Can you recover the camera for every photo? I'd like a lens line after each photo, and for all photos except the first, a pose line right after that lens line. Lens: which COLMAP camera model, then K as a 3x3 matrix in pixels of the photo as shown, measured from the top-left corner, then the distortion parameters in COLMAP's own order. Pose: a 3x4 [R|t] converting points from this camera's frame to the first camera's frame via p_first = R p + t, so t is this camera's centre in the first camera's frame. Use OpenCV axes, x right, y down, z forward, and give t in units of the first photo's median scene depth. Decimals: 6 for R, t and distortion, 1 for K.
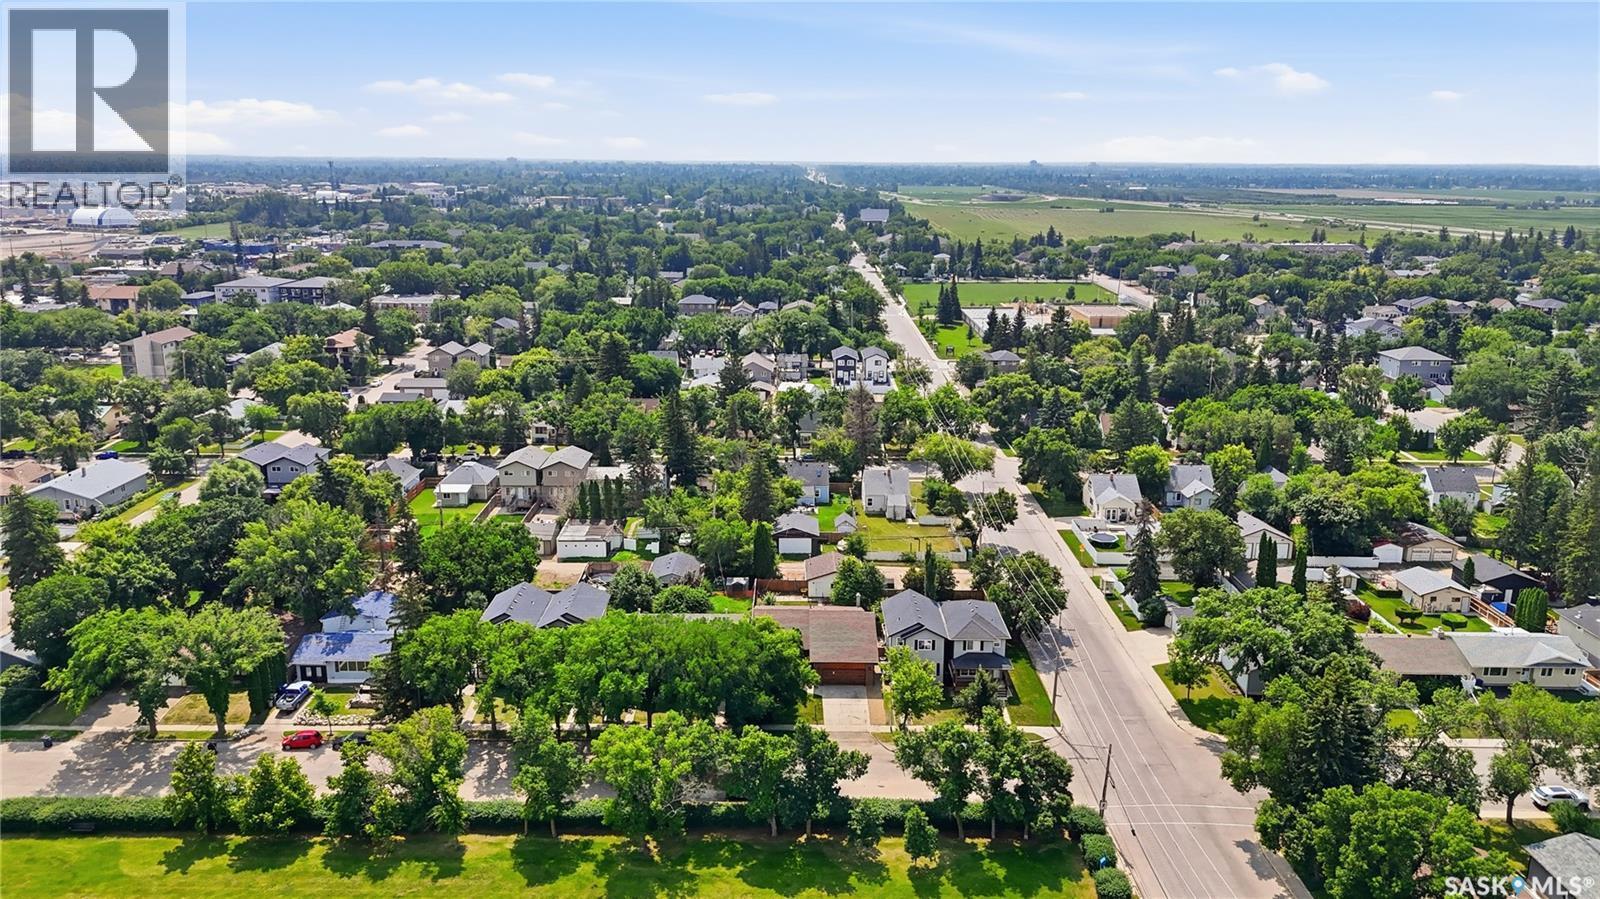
lens RADIAL K [[1181.2, 0, 798.6], [0, 1181.2, 456.6], [0, 0, 1]] dist [0.059436, -0.016788]
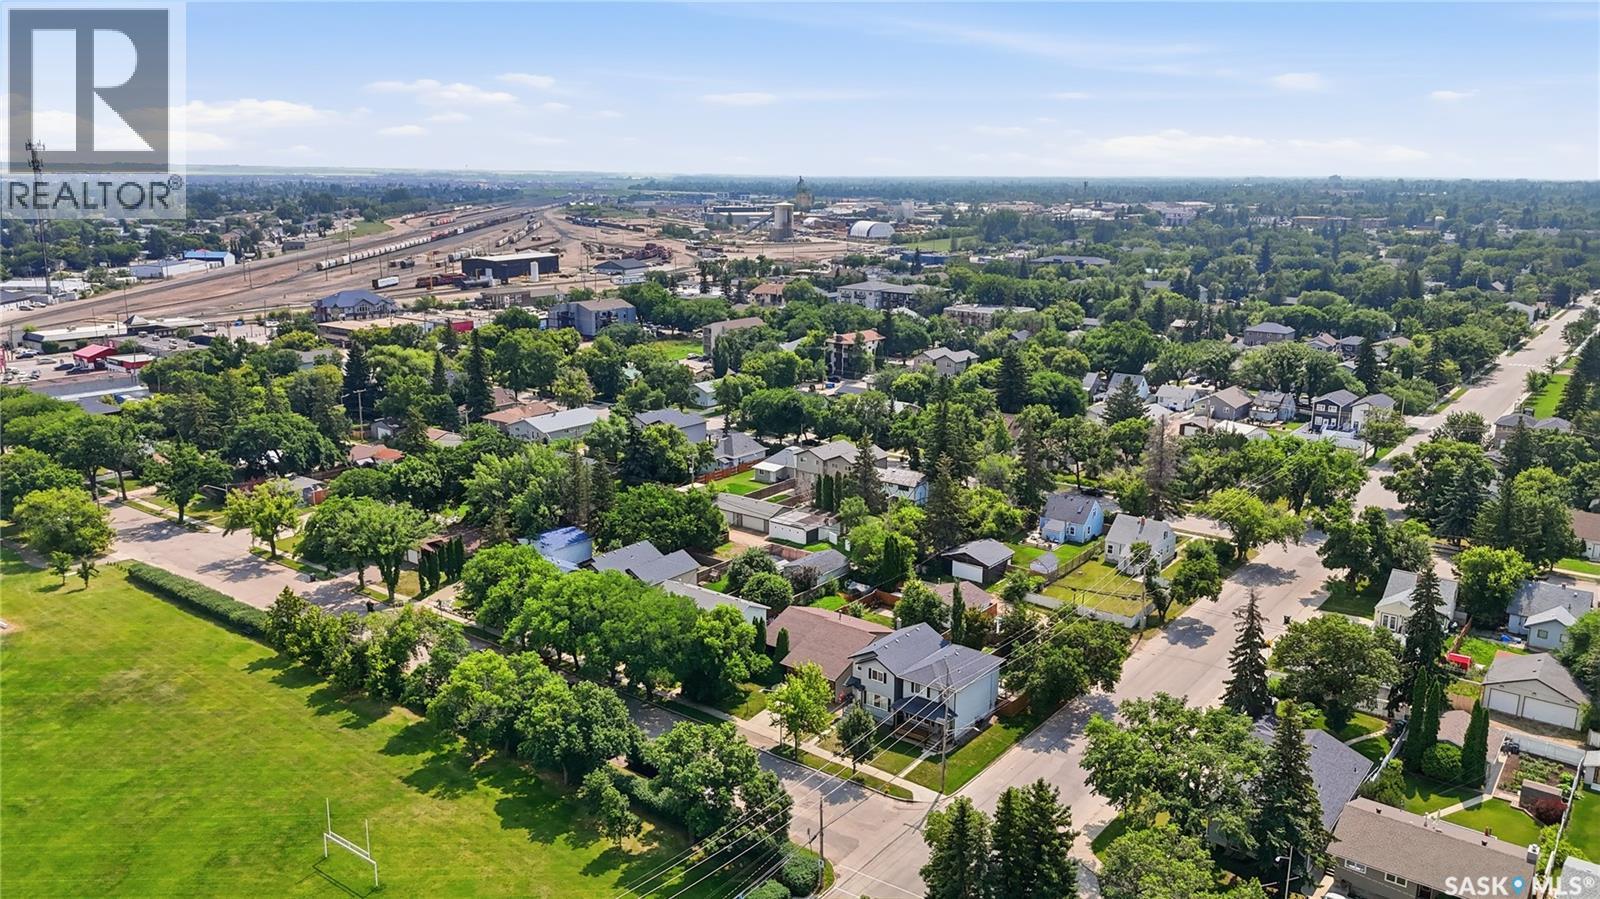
lens RADIAL K [[1181.2, 0, 805.6], [0, 1181.2, 447.7], [0, 0, 1]] dist [0.059436, -0.016788]
pose [[0.791538, 0.140320, -0.594793, 0.609425], [-0.154390, 0.987626, 0.027536, -0.042202], [0.591297, 0.070035, 0.803407, 0.178018]]
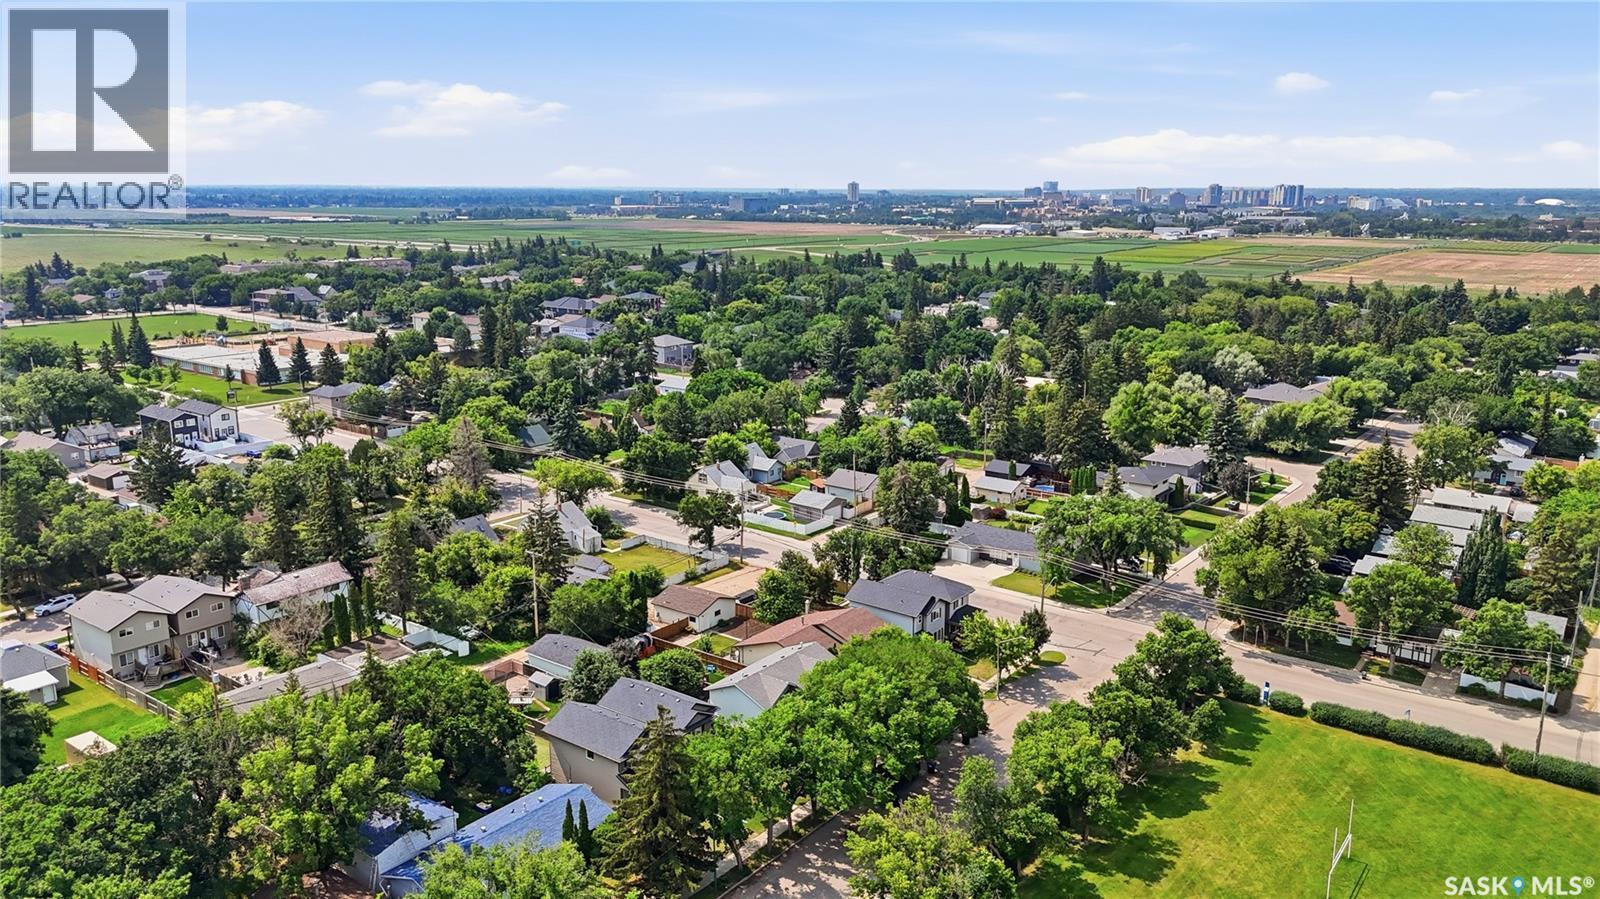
lens RADIAL K [[1181.2, 0, 794.5], [0, 1181.2, 452.6], [0, 0, 1]] dist [0.059436, -0.016788]
pose [[0.613520, -0.184726, 0.767769, -0.781872], [0.198899, 0.977058, 0.076142, -0.095399], [-0.764220, 0.105994, 0.636186, 0.393467]]
